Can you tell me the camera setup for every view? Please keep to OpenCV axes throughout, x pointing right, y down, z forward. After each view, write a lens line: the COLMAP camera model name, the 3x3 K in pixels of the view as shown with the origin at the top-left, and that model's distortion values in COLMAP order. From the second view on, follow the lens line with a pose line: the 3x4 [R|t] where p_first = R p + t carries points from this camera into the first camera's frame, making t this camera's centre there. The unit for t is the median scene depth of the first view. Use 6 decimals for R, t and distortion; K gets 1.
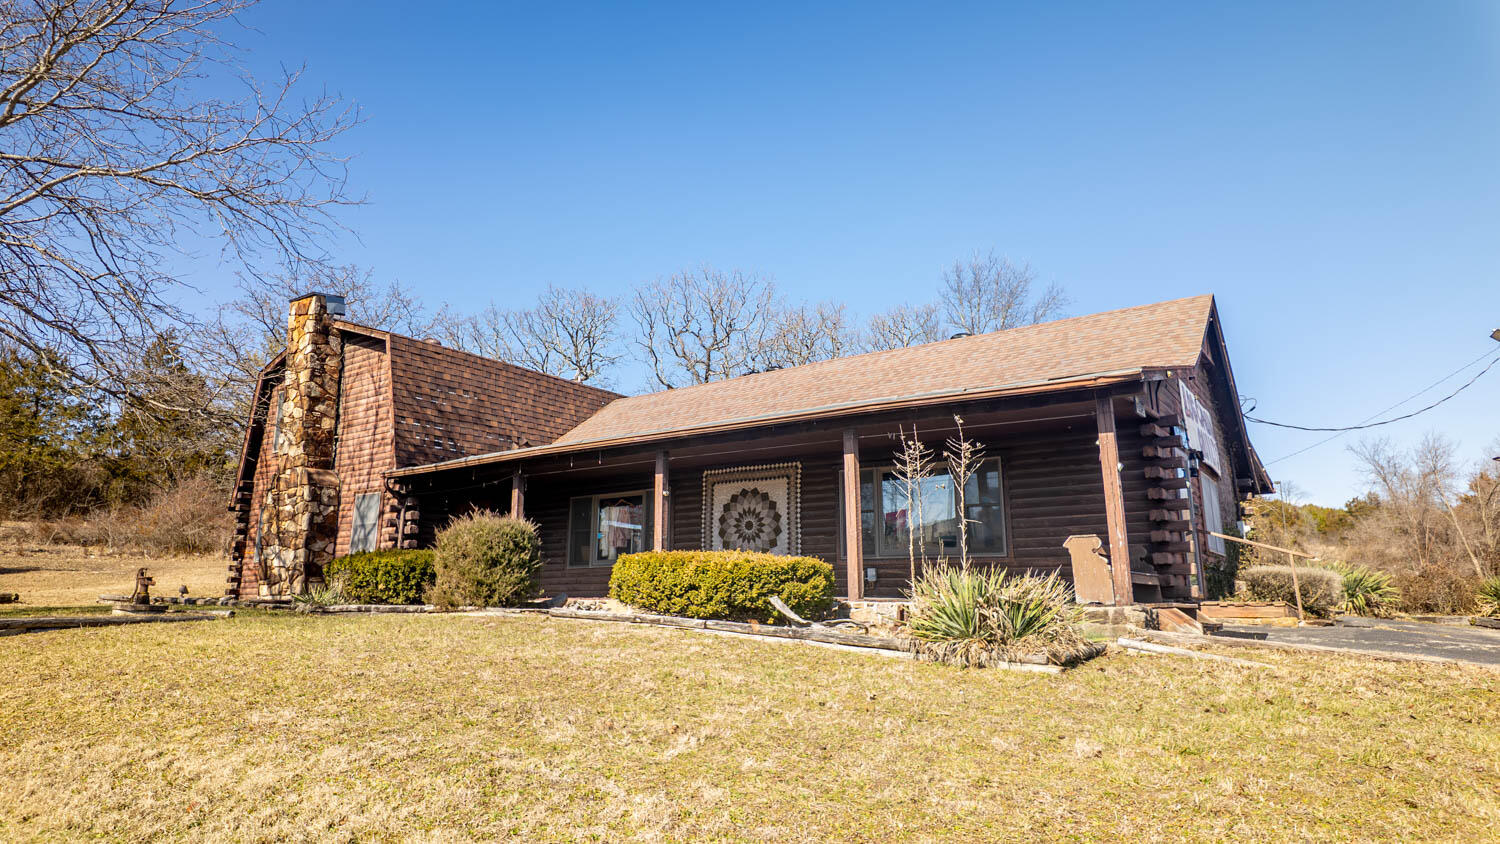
lens RADIAL K [[857.0, 0, 750.0], [0, 857.0, 422.0], [0, 0, 1]] dist [0.124530, -0.175192]
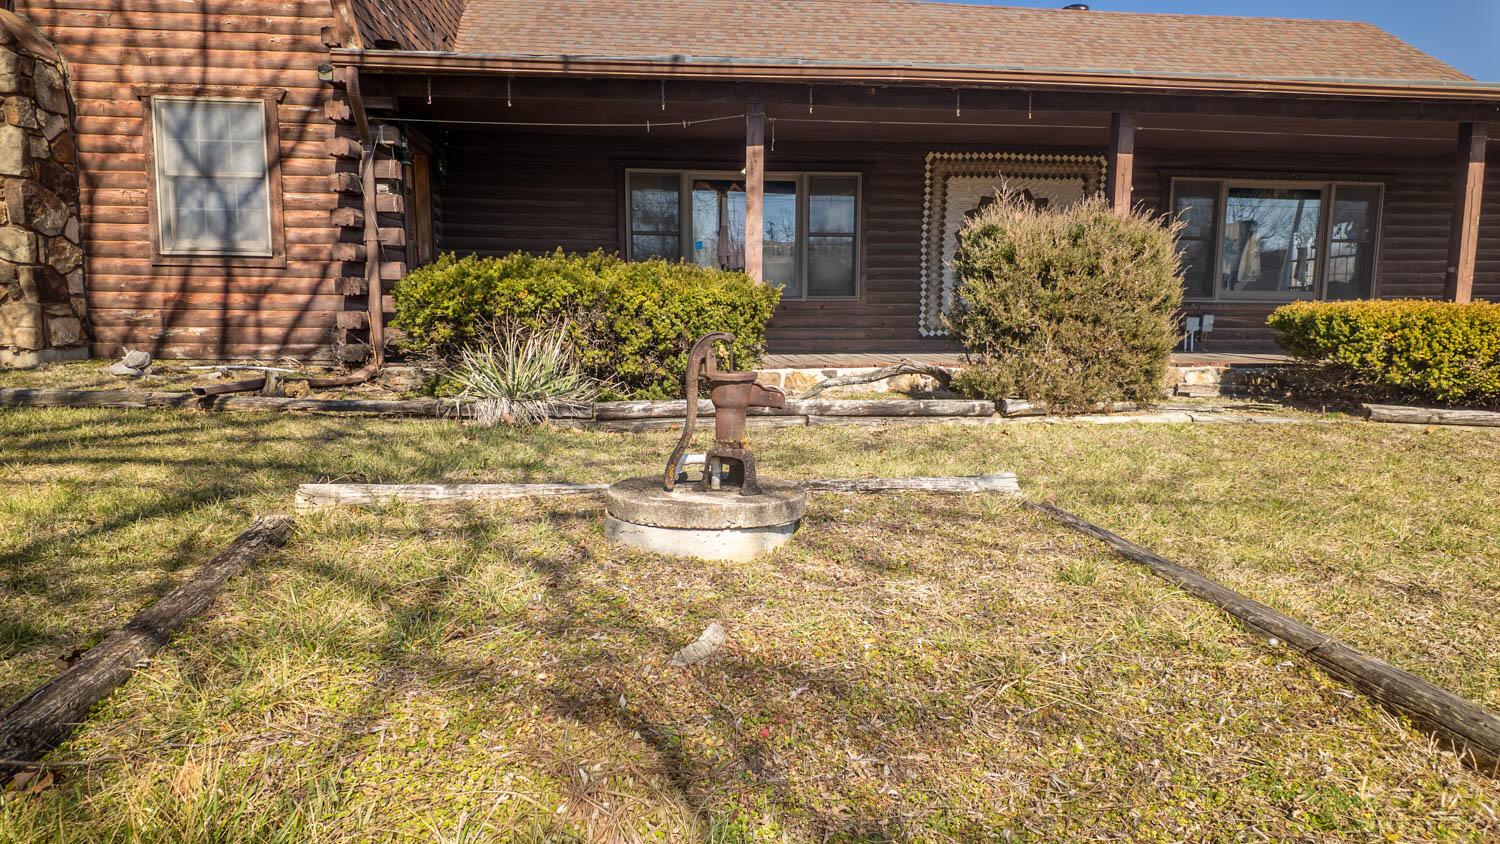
lens RADIAL K [[875.6, 0, 742.1], [0, 875.6, 426.0], [0, 0, 1]] dist [0.014840, -0.000621]
pose [[0.763199, -0.077370, 0.641514, -0.509562], [-0.137288, 0.950722, 0.277991, 0.077155], [-0.631410, -0.300235, 0.714969, 0.503316]]
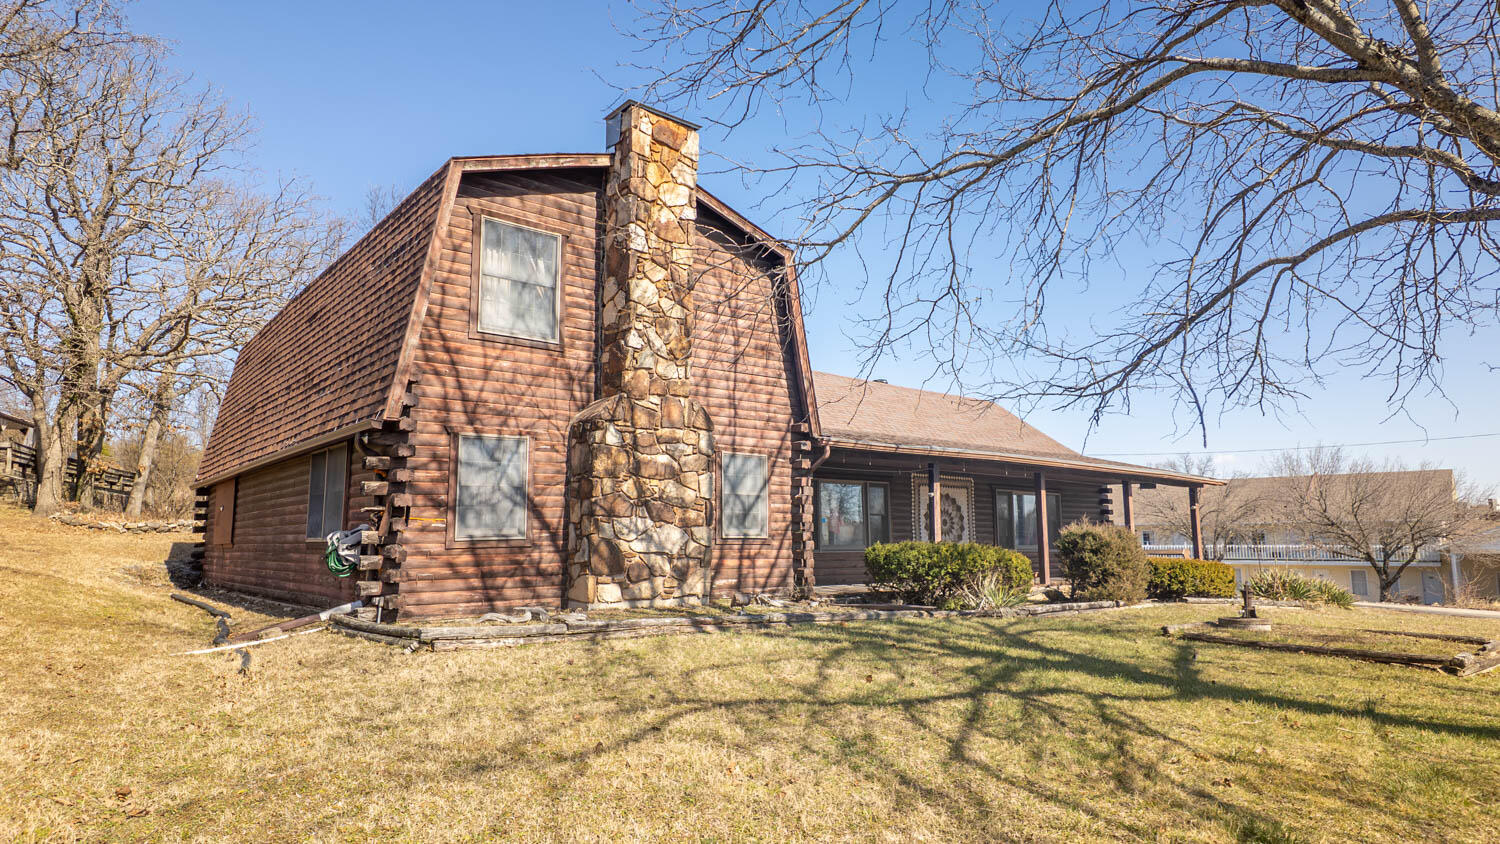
lens RADIAL K [[857.0, 0, 750.0], [0, 857.0, 422.0], [0, 0, 1]] dist [0.124530, -0.175192]
pose [[0.273206, 0.127739, 0.953437, -1.103359], [-0.196905, 0.977584, -0.074551, 0.106242], [-0.941587, -0.167369, 0.292234, 0.770336]]
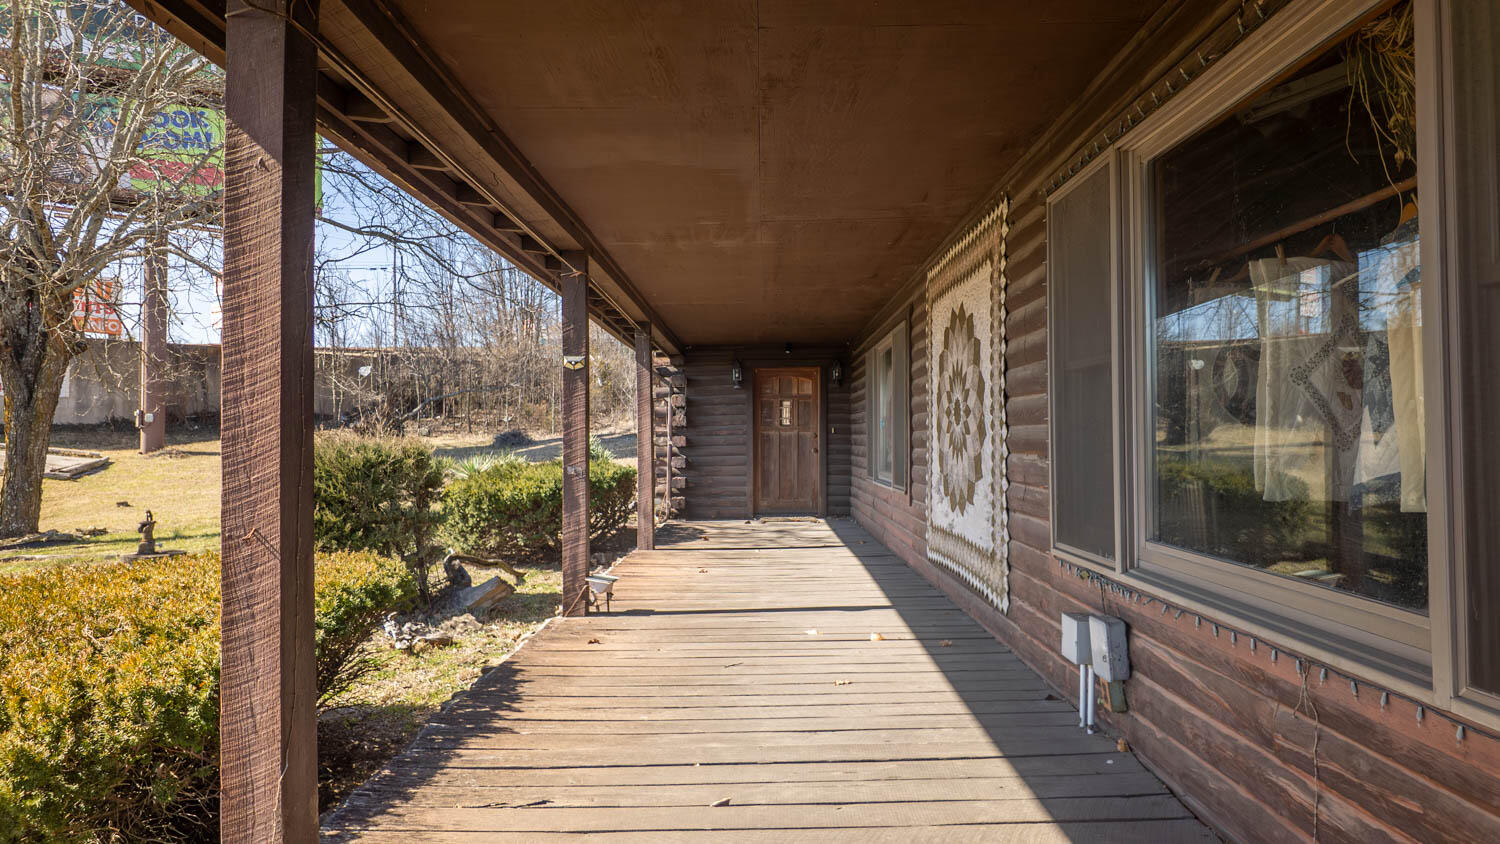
lens RADIAL K [[857.0, 0, 750.0], [0, 857.0, 422.0], [0, 0, 1]] dist [0.124530, -0.175192]
pose [[0.568213, -0.025497, -0.822487, 0.202276], [0.182569, 0.978515, 0.095794, 0.062664], [0.802373, -0.204593, 0.560660, 0.610676]]
